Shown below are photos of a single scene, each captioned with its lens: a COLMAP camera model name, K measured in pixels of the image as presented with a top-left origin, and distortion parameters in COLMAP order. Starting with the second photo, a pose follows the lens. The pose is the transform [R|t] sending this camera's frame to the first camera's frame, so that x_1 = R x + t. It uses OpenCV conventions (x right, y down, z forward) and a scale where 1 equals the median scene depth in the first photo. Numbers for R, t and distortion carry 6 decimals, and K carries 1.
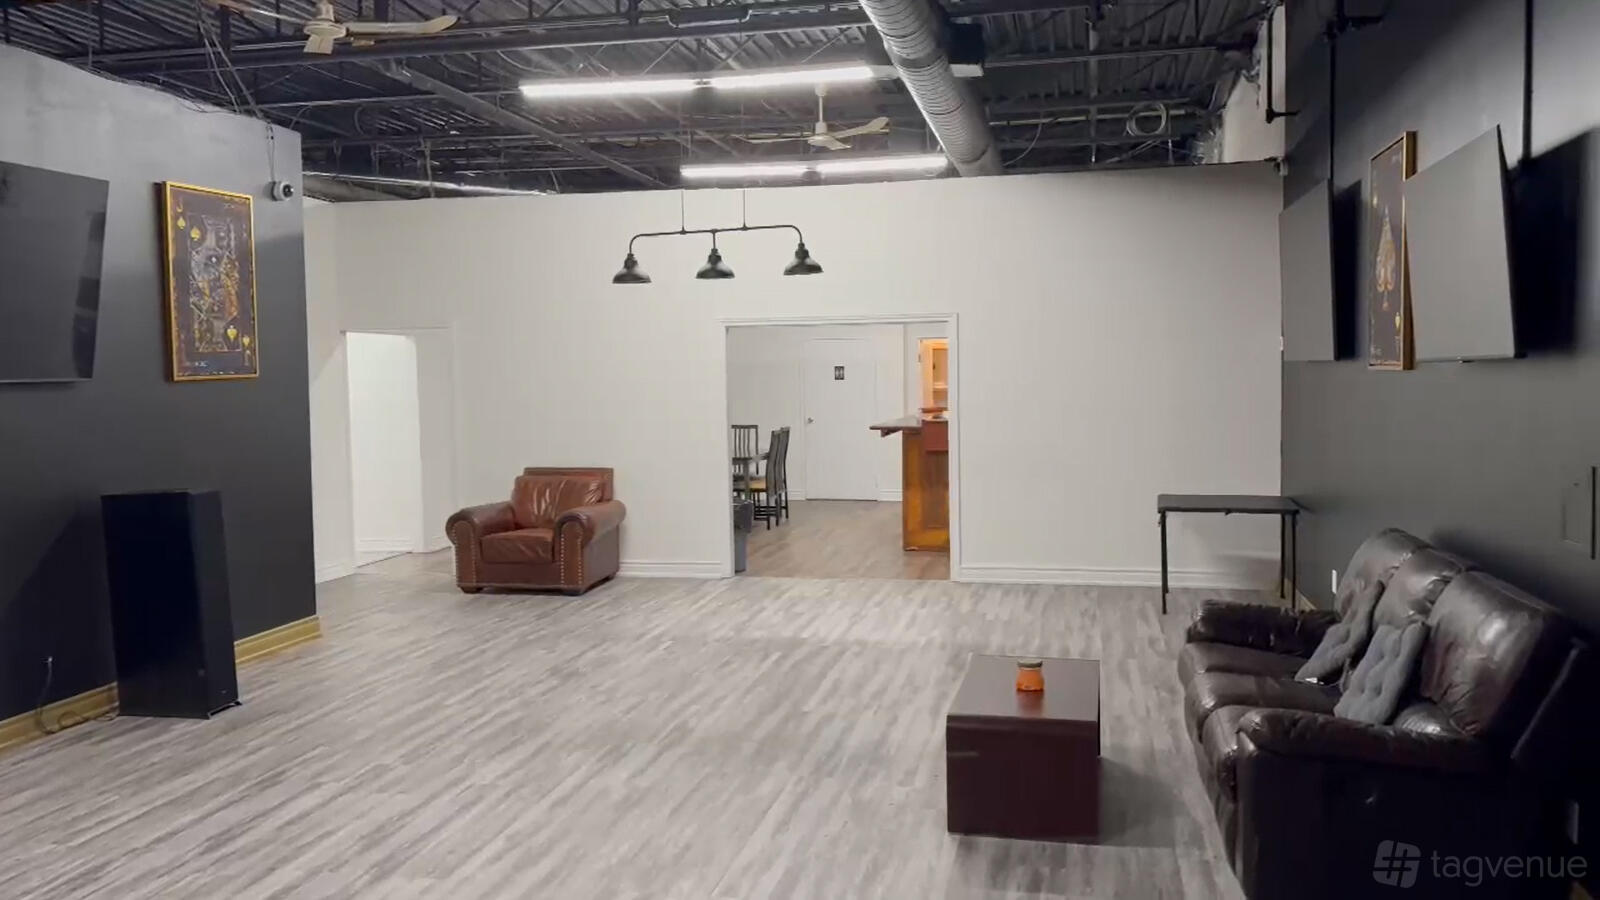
lens RADIAL K [[1308.6, 0, 795.3], [0, 1308.6, 463.8], [0, 0, 1]] dist [0.054275, -0.013487]
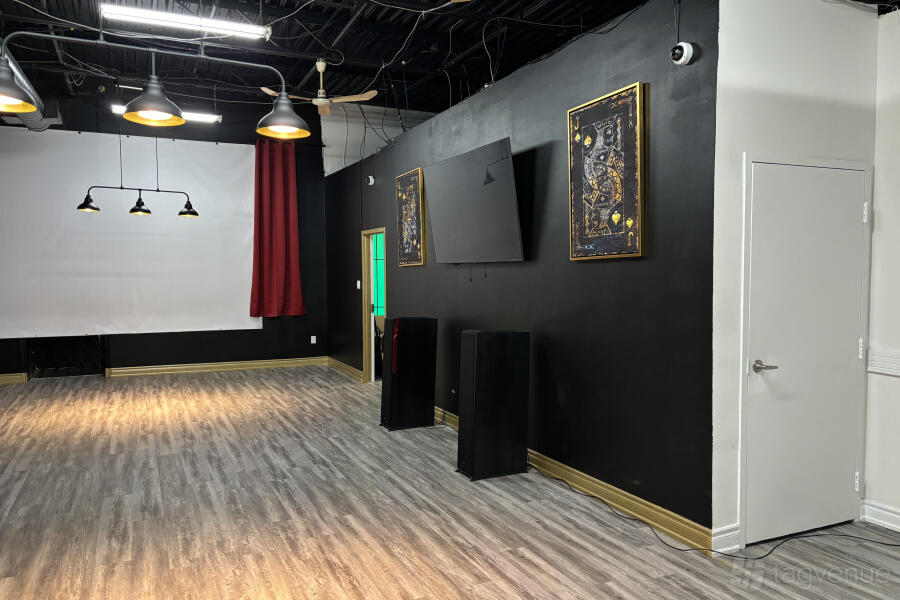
lens RADIAL K [[674.5, 0, 456.9], [0, 674.5, 309.4], [0, 0, 1]] dist [0.049909, -0.055999]
pose [[-0.793581, 0.052322, -0.606210, 0.043087], [-0.028815, 0.991947, 0.123336, -0.107854], [0.607781, 0.115345, -0.785683, 1.677862]]
